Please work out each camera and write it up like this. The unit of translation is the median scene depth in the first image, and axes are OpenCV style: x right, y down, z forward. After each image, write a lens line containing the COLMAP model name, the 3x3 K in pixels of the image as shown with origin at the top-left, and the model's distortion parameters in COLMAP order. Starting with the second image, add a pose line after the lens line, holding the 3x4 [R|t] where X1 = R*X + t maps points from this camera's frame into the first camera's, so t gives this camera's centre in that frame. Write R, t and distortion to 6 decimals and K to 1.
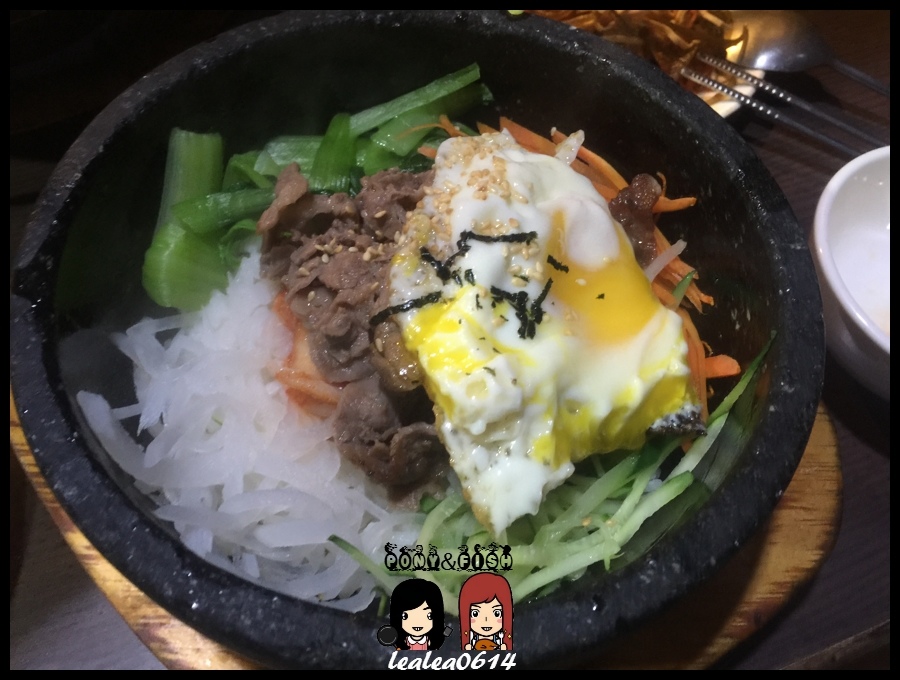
lens RADIAL K [[751.0, 0, 449.4], [0, 751.0, 326.4], [0, 0, 1]] dist [0.104324, -0.174533]
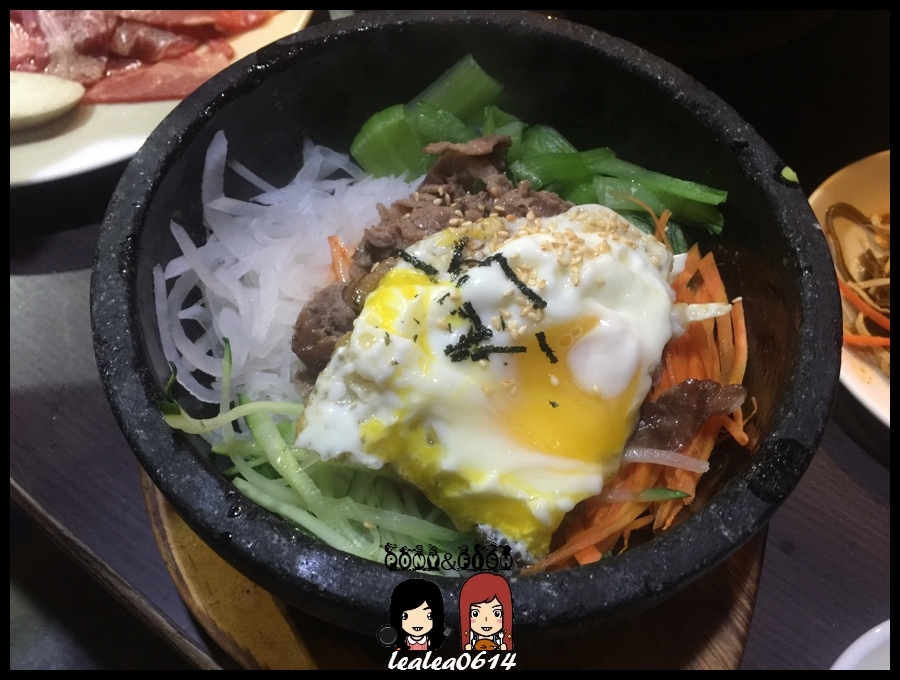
lens RADIAL K [[751.0, 0, 449.4], [0, 751.0, 326.4], [0, 0, 1]] dist [0.104324, -0.174533]
pose [[0.555557, 0.712406, -0.428759, 0.501553], [-0.732092, 0.663576, 0.153971, -0.167212], [0.394205, 0.228351, 0.890201, 0.056009]]
